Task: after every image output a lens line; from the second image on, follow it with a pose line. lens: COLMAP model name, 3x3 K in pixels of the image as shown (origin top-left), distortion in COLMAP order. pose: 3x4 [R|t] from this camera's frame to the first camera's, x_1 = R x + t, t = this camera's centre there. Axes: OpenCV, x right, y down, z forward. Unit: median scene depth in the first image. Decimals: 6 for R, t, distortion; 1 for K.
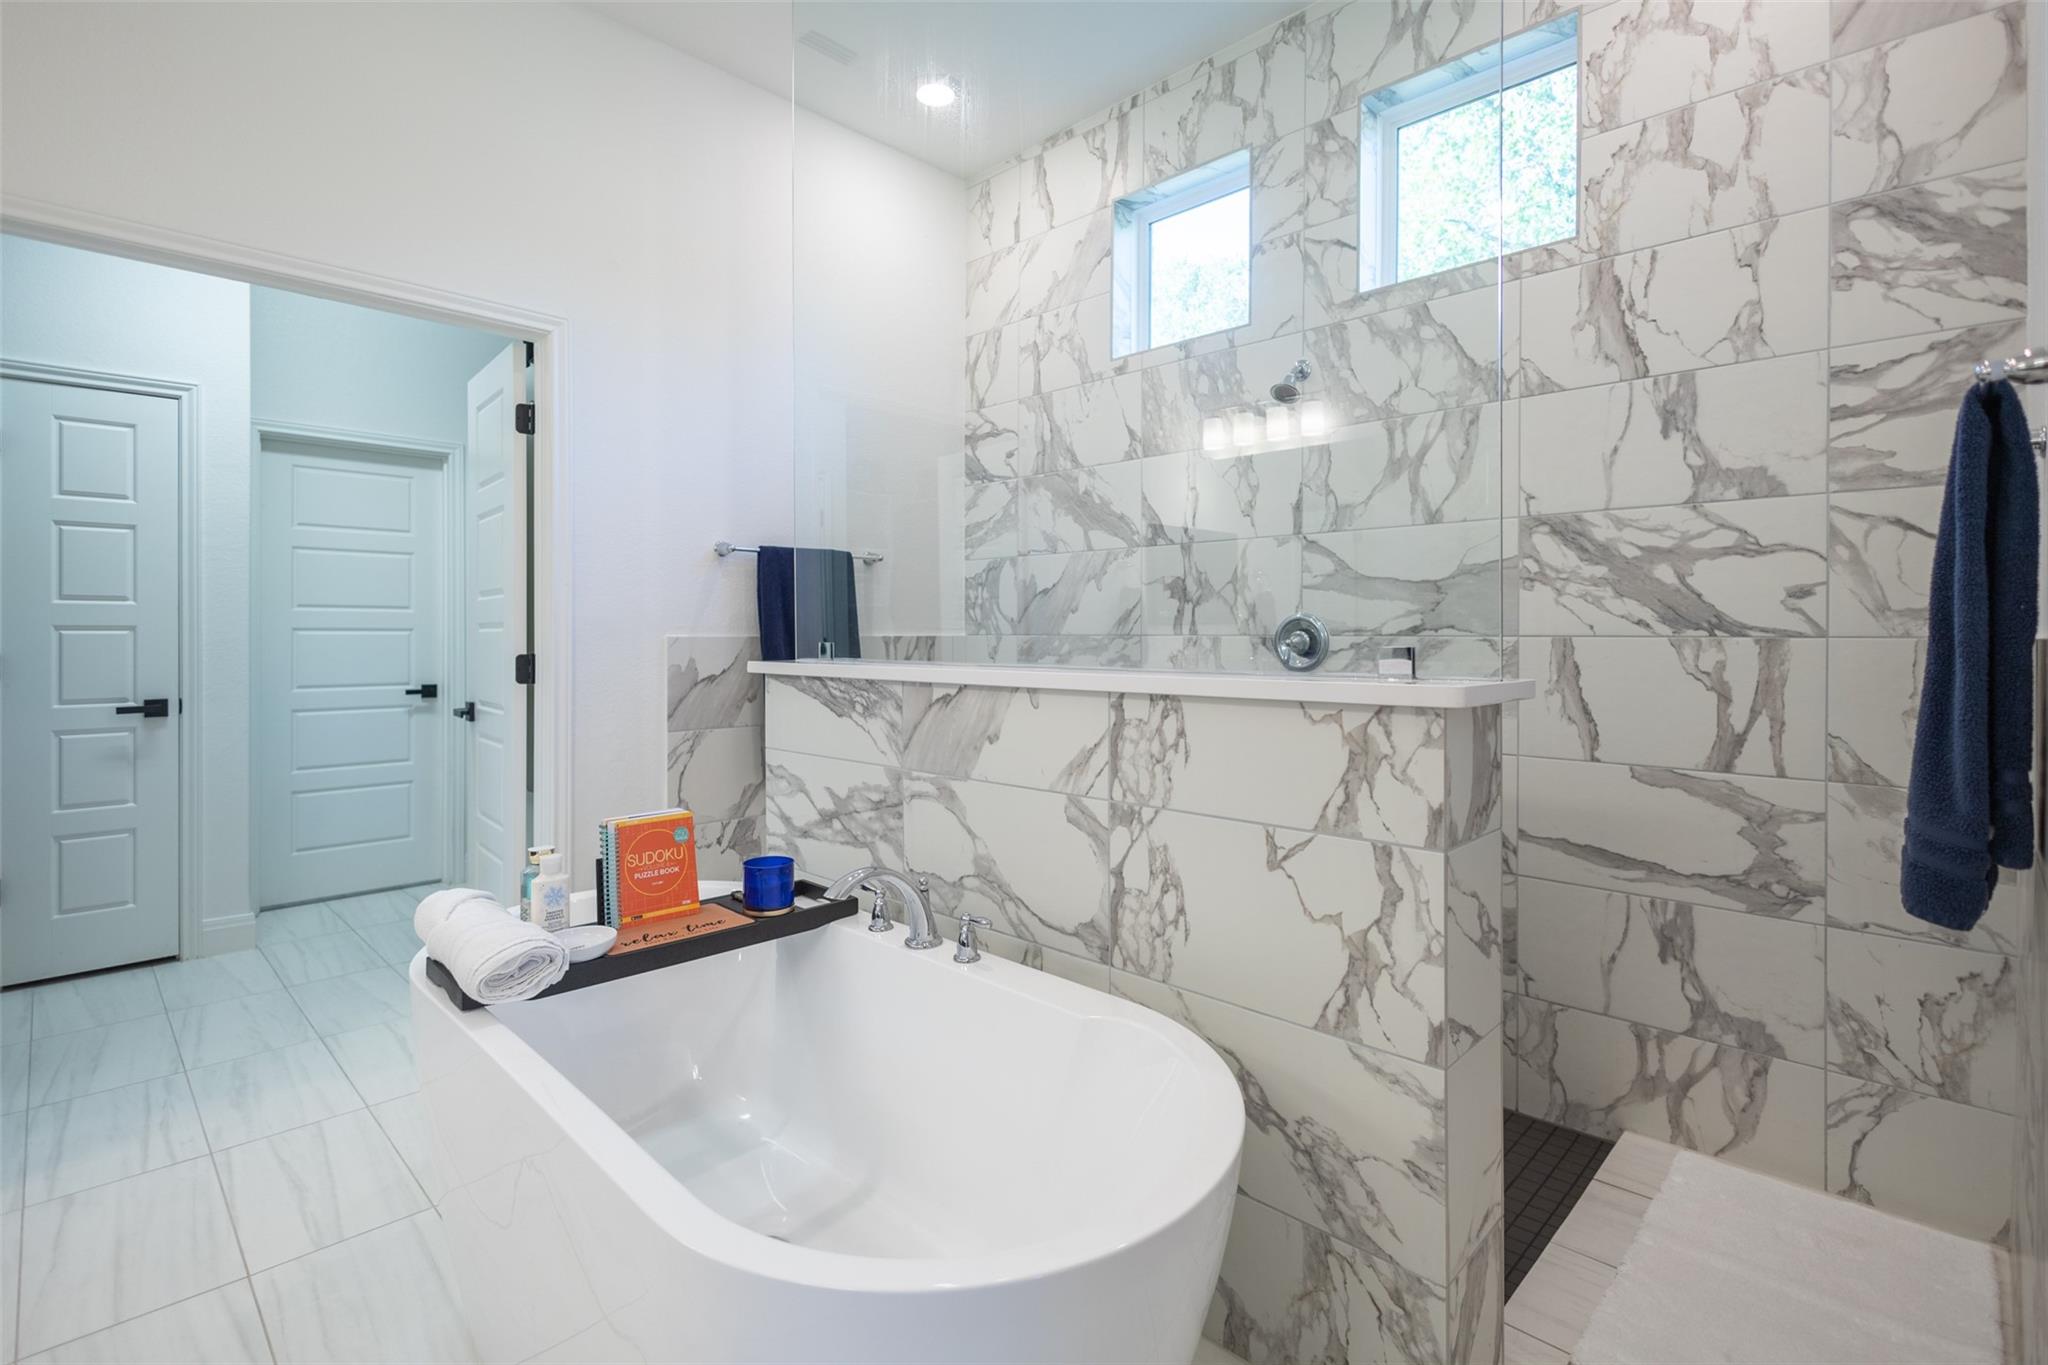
lens RADIAL K [[956.0, 0, 1025.1], [0, 956.0, 638.5], [0, 0, 1]] dist [0.000413, -0.000142]
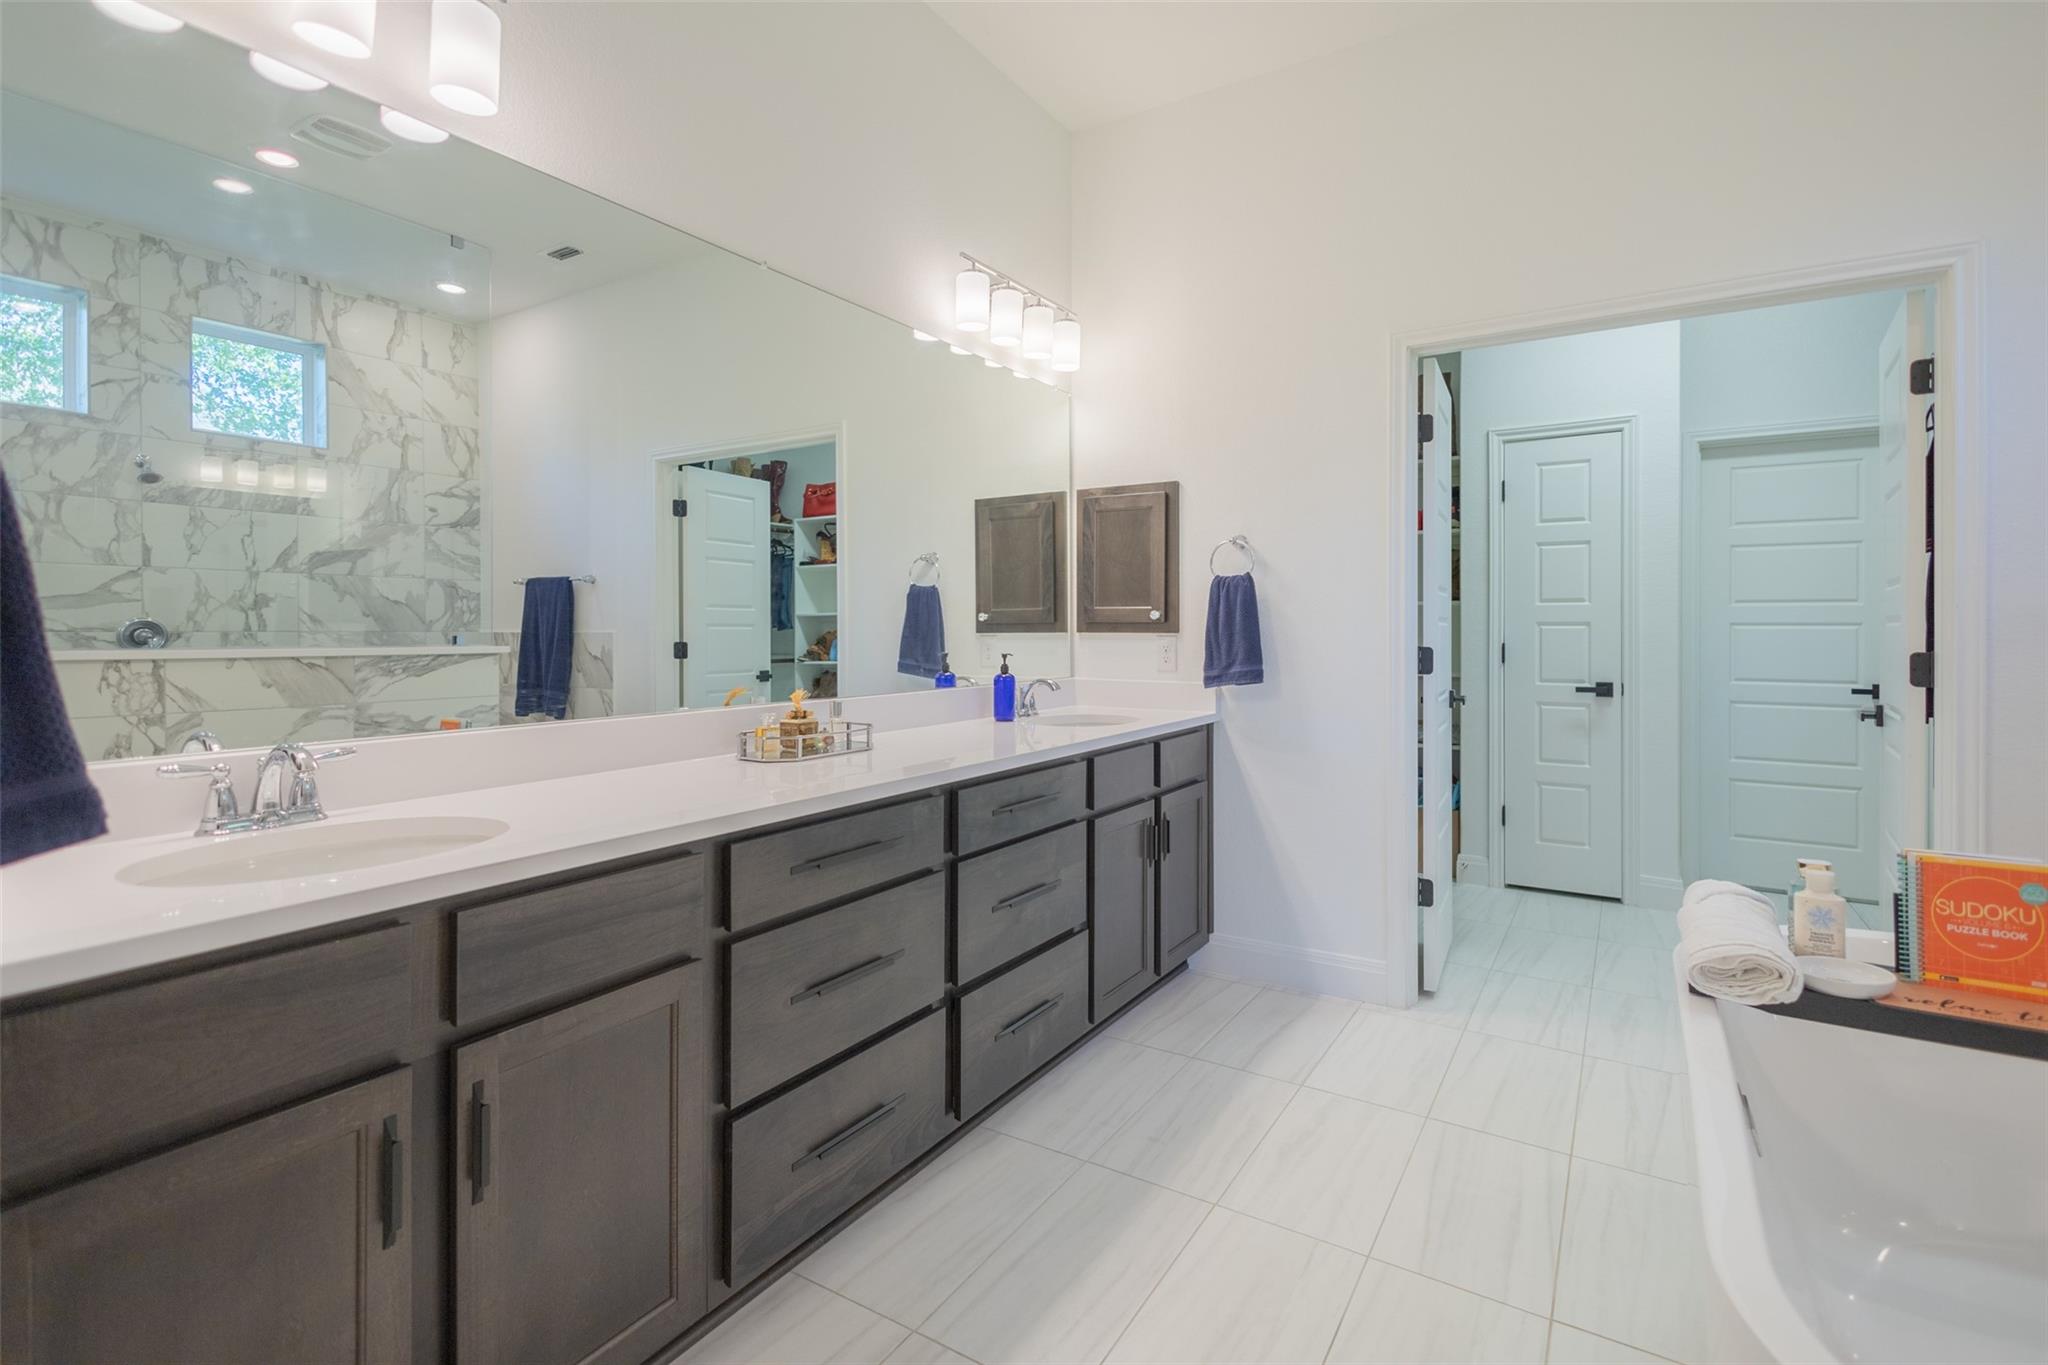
lens RADIAL K [[944.8, 0, 1025.9], [0, 944.8, 626.4], [0, 0, 1]] dist [-0.000005, -0.000350]
pose [[0.203923, -0.002130, -0.978985, 0.142230], [-0.004517, 0.999985, -0.003117, -0.000248], [0.978976, 0.005058, 0.203911, 0.045307]]
